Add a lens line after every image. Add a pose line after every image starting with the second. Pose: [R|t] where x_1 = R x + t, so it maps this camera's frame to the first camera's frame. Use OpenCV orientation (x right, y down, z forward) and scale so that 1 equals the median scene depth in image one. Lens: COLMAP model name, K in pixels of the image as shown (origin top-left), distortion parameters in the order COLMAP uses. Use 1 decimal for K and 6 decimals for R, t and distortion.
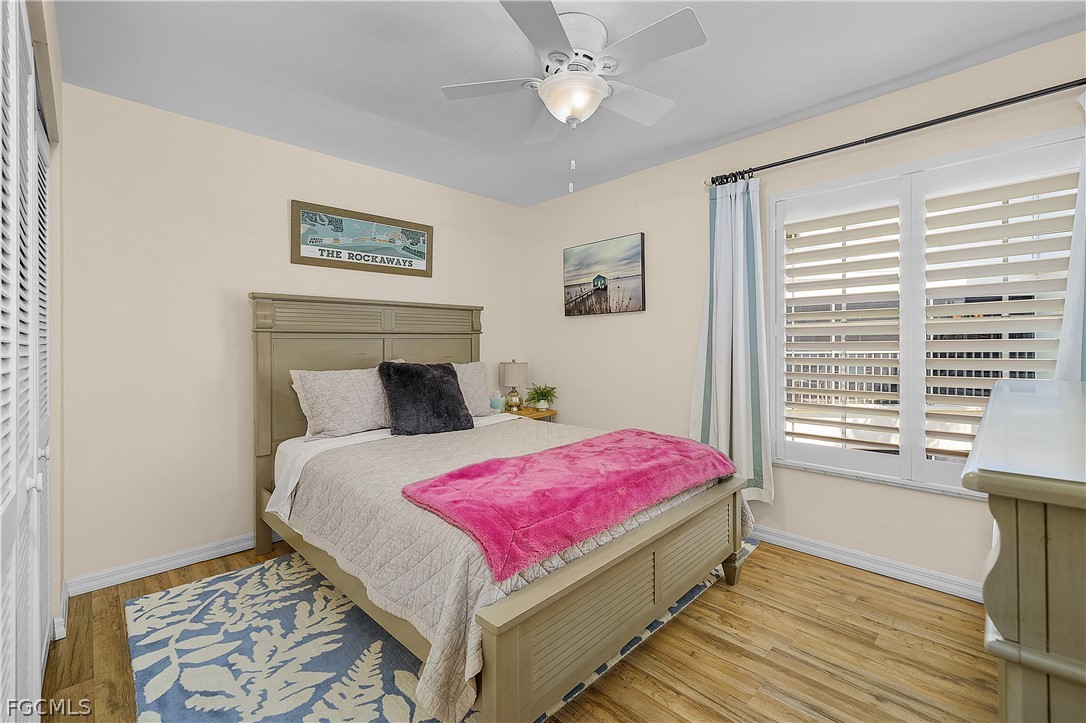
lens RADIAL K [[463.4, 0, 541.8], [0, 463.4, 353.0], [0, 0, 1]] dist [-0.004639, 0.001738]
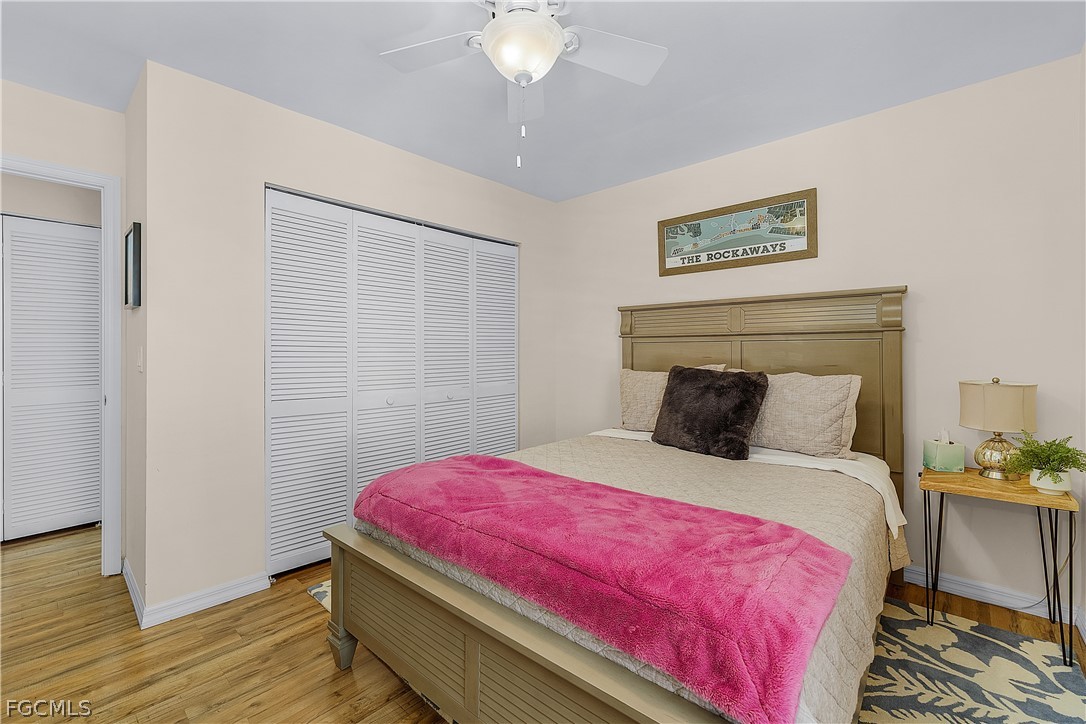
lens RADIAL K [[463.4, 0, 542.3], [0, 463.4, 351.3], [0, 0, 1]] dist [-0.004639, 0.001738]
pose [[0.046689, 0.014988, -0.998797, 0.543629], [-0.018426, 0.999730, 0.014141, -0.017902], [0.998740, 0.017743, 0.046953, 0.601054]]
